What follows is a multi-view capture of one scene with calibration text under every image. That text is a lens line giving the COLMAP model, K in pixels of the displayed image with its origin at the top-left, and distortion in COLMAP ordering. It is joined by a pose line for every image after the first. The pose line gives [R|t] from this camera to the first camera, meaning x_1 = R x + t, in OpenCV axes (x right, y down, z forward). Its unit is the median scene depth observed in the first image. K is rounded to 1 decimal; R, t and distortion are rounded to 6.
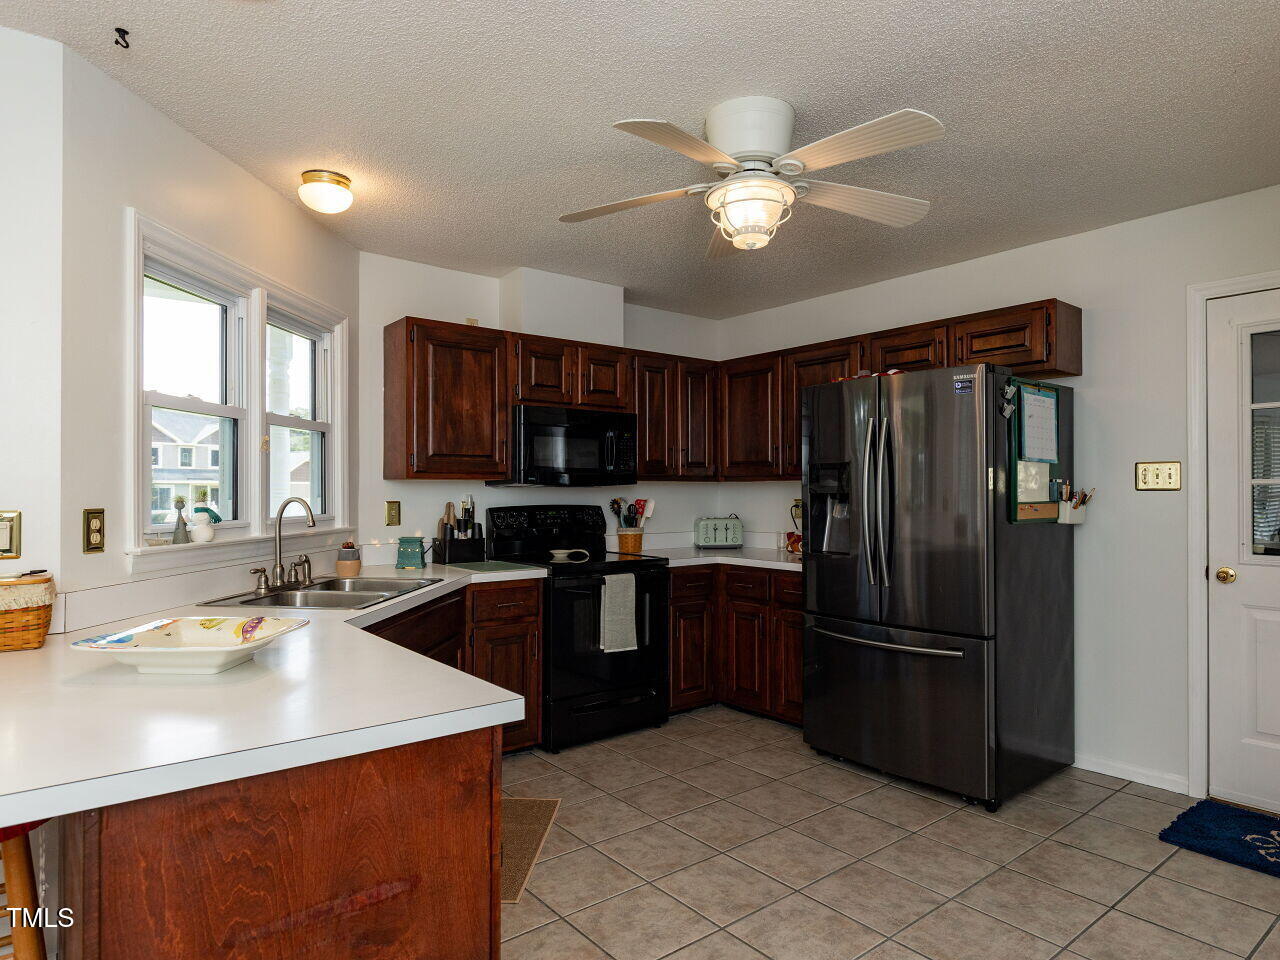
lens RADIAL K [[691.3, 0, 632.7], [0, 691.3, 482.8], [0, 0, 1]] dist [0.009844, 0.000712]
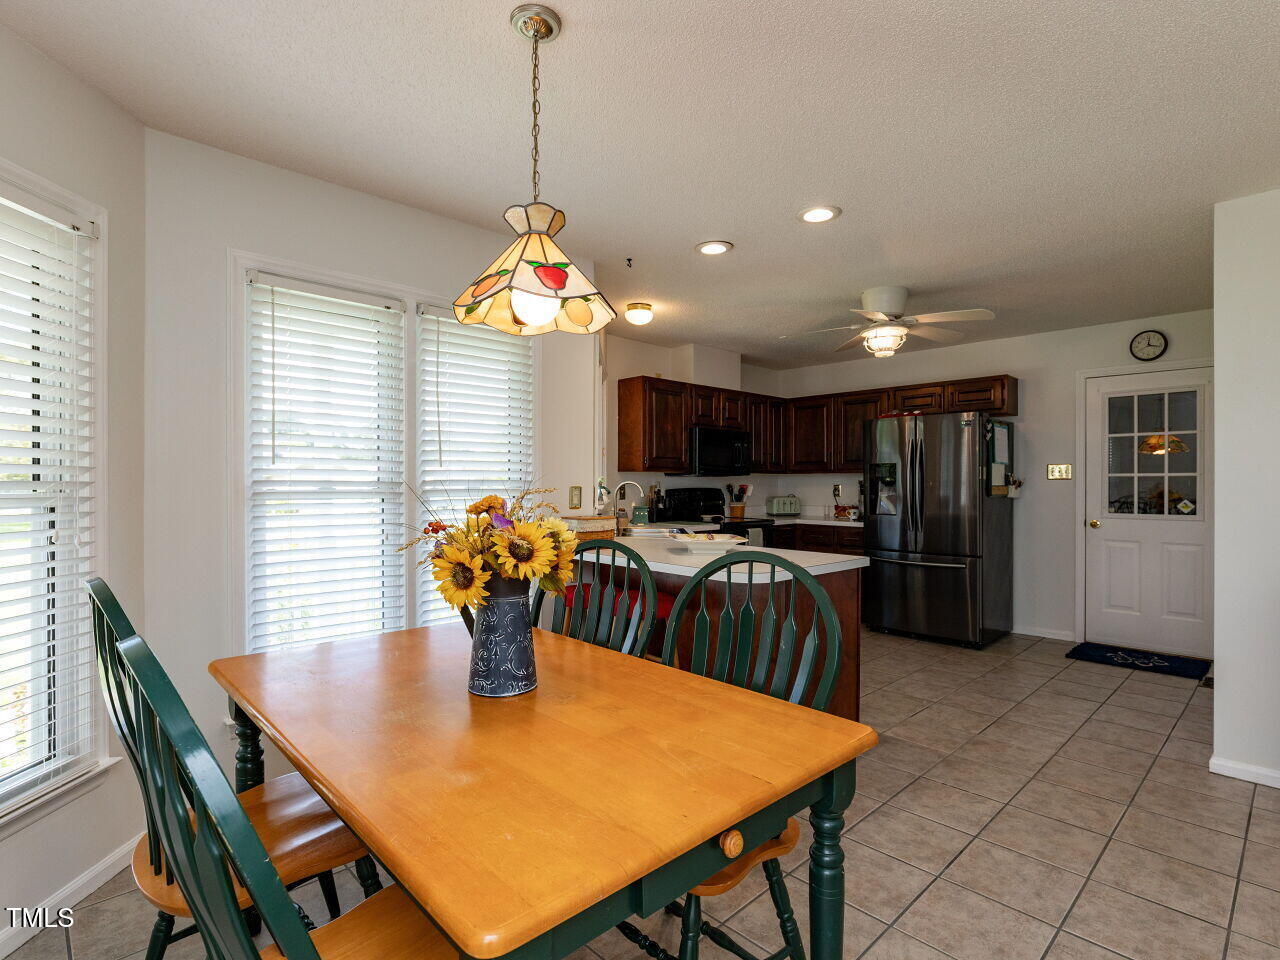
lens RADIAL K [[567.1, 0, 640.8], [0, 567.1, 474.1], [0, 0, 1]] dist [0.002654, -0.000097]
pose [[0.997161, 0.003665, 0.075213, -0.454649], [-0.003683, 0.999993, 0.000103, 0.000828], [-0.075212, -0.000379, 0.997167, -0.409561]]
